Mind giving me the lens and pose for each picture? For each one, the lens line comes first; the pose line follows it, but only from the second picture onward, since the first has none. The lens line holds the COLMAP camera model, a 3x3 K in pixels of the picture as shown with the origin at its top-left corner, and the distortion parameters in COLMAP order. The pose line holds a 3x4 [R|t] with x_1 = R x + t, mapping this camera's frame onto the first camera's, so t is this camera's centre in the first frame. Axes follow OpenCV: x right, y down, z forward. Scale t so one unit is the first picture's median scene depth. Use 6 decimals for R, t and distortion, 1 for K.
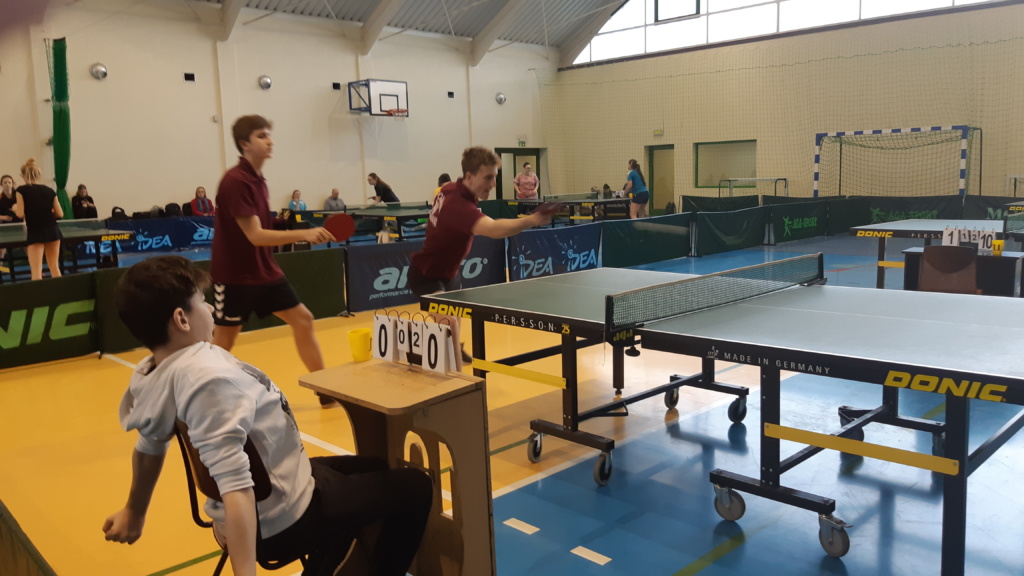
lens RADIAL K [[794.1, 0, 516.8], [0, 794.1, 286.9], [0, 0, 1]] dist [0.099809, -0.199176]
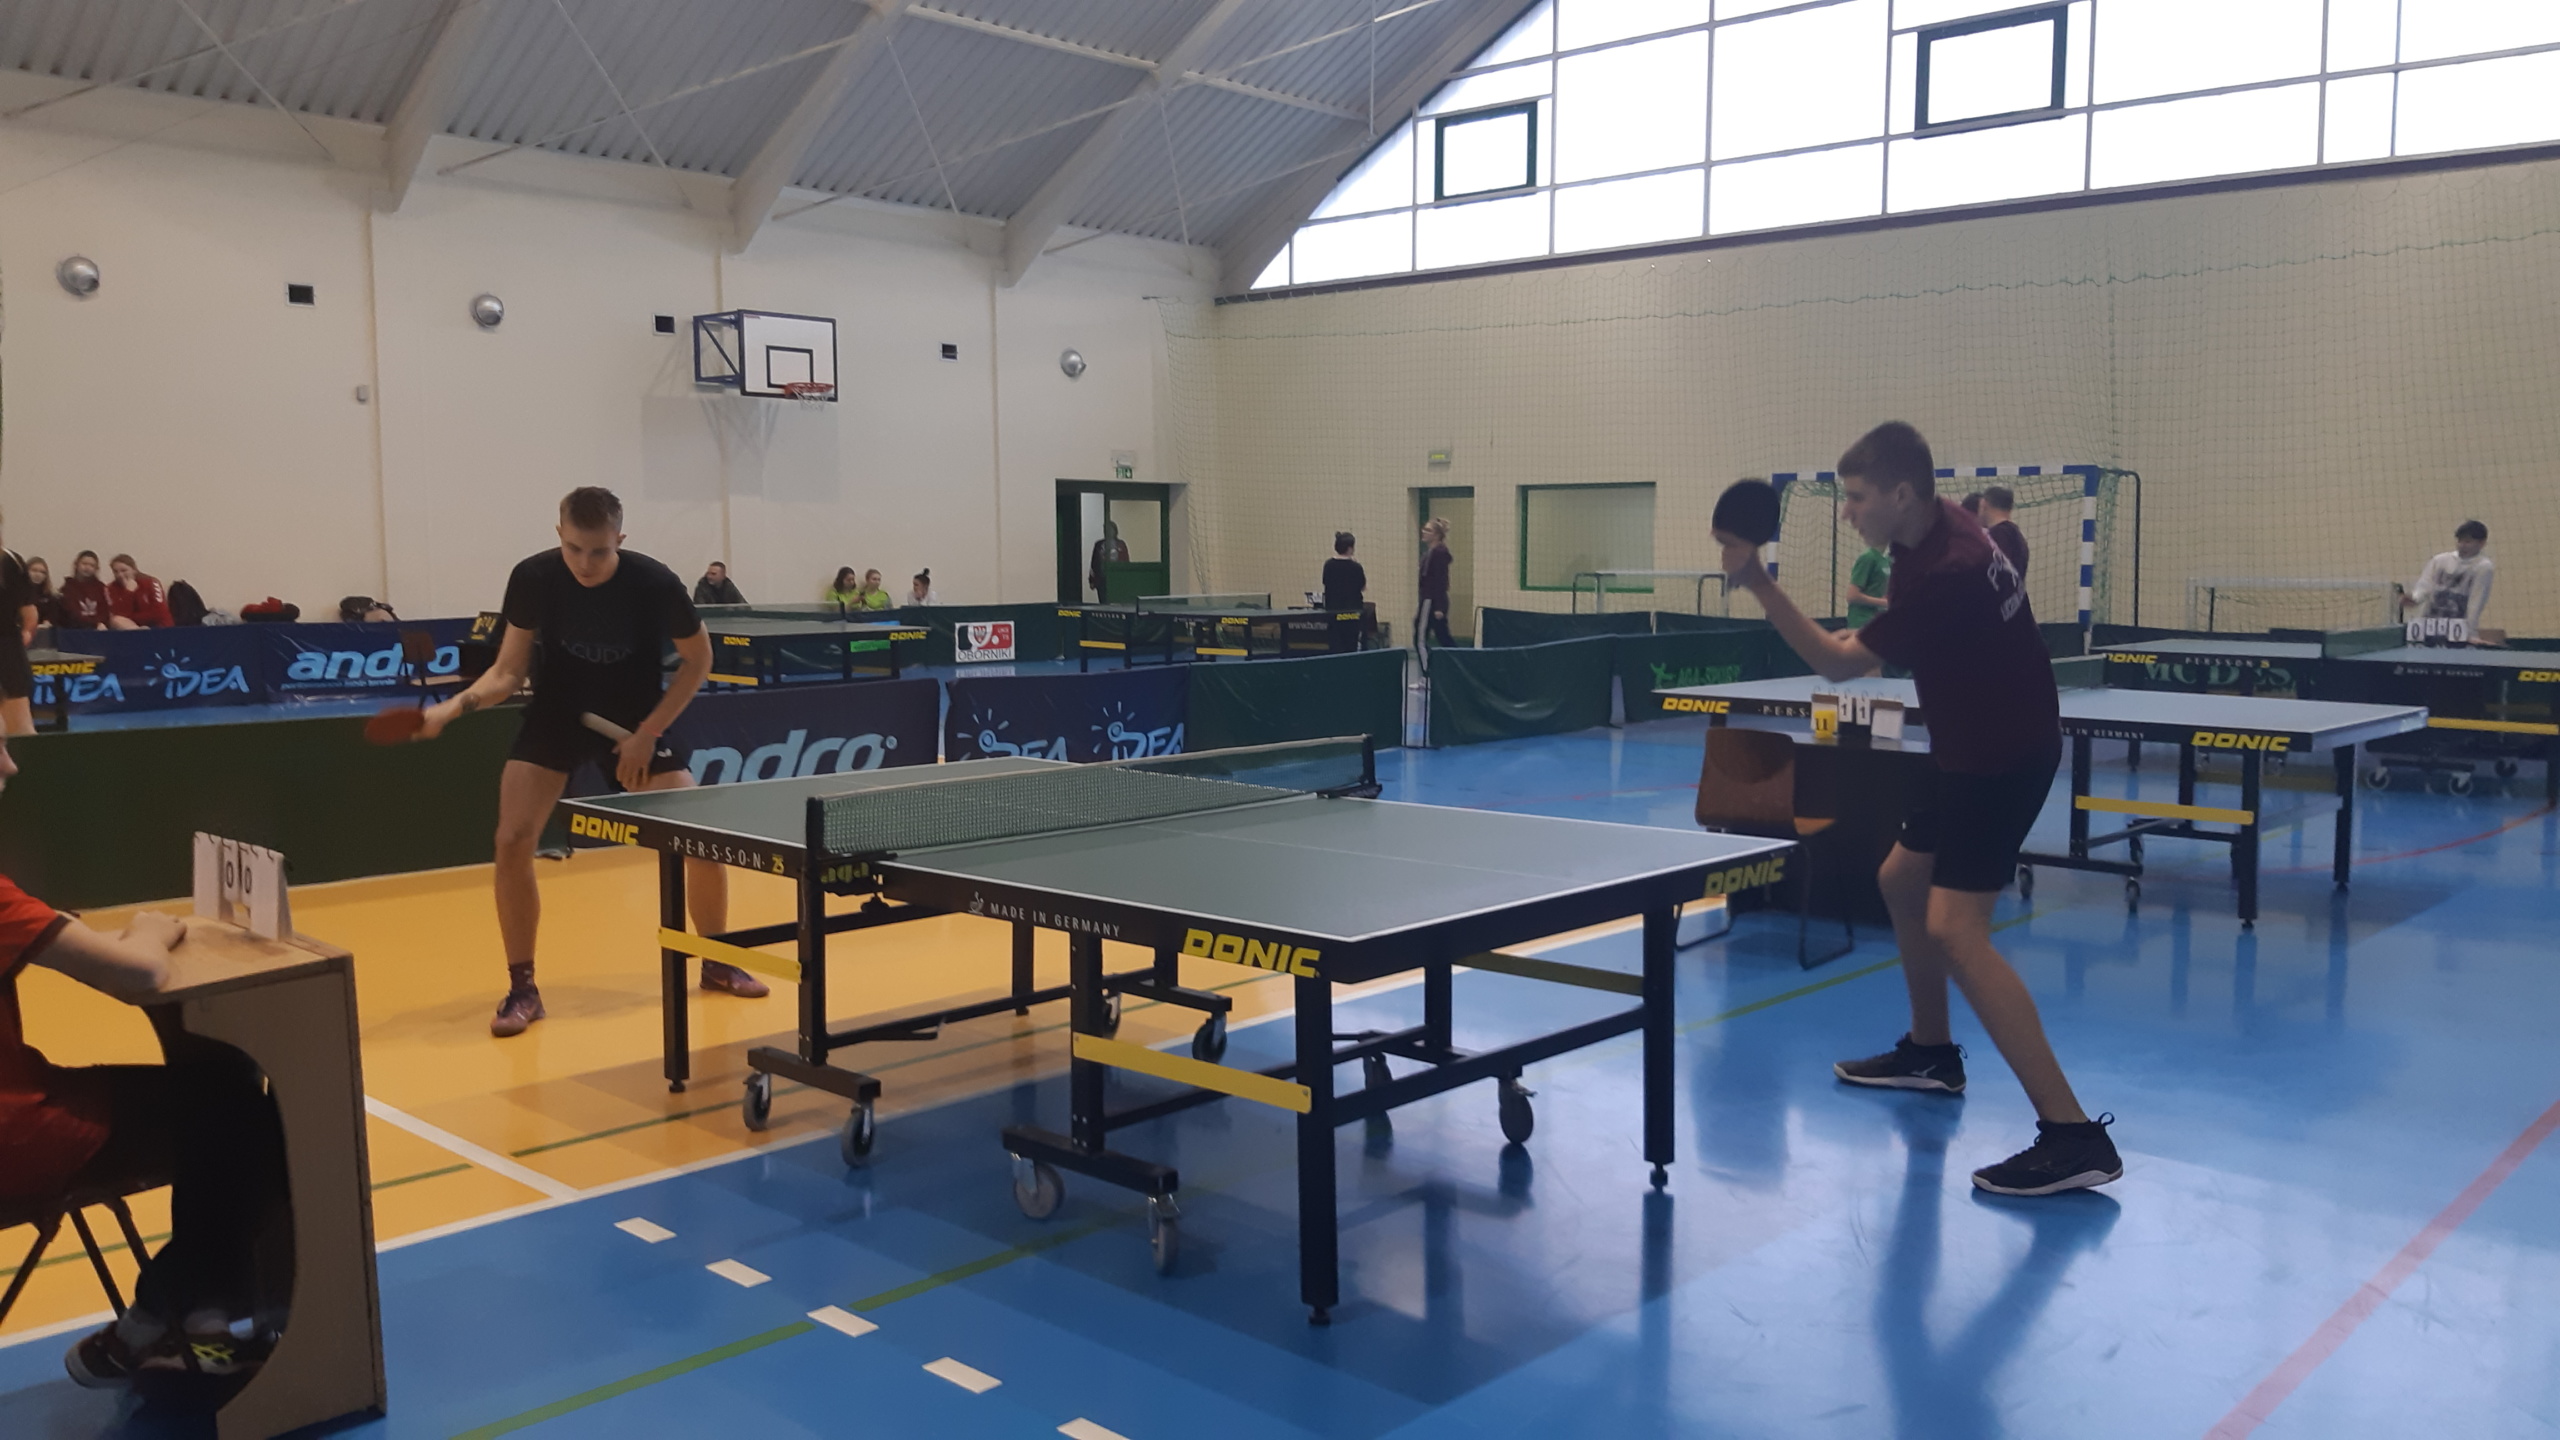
lens RADIAL K [[1979.3, 0, 1273.1], [0, 1979.3, 761.7], [0, 0, 1]] dist [0.108006, -0.214525]
pose [[0.998861, 0.025018, 0.040628, 0.070180], [-0.023832, 0.999284, -0.029400, 0.003402], [-0.041334, 0.028398, 0.998742, -0.070183]]
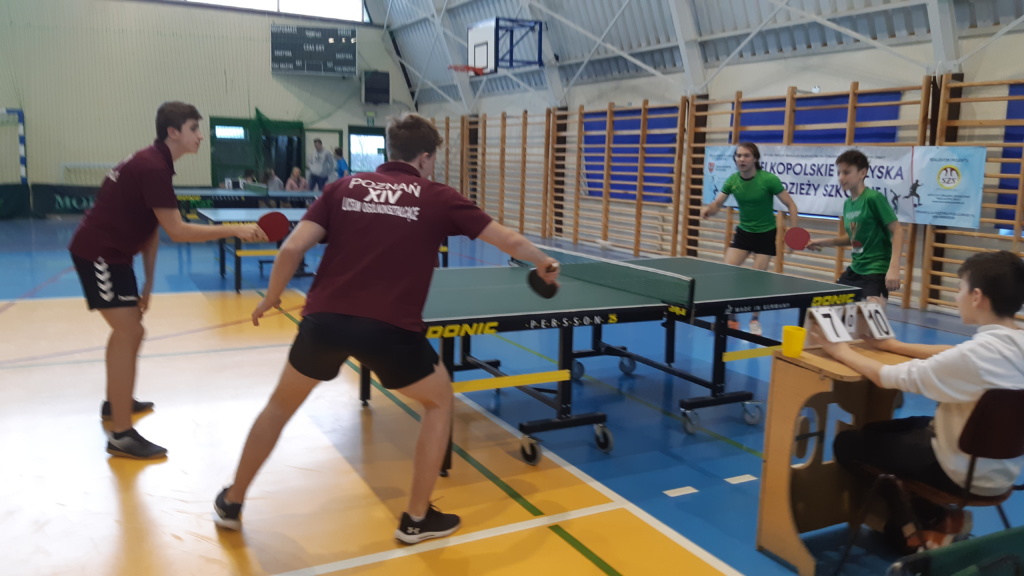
lens RADIAL K [[794.1, 0, 516.8], [0, 794.1, 286.9], [0, 0, 1]] dist [0.099809, -0.199176]
pose [[0.274849, -0.113064, 0.954816, -0.214207], [0.094255, 0.991447, 0.090270, -0.021491], [-0.956856, 0.065186, 0.283155, 0.170469]]
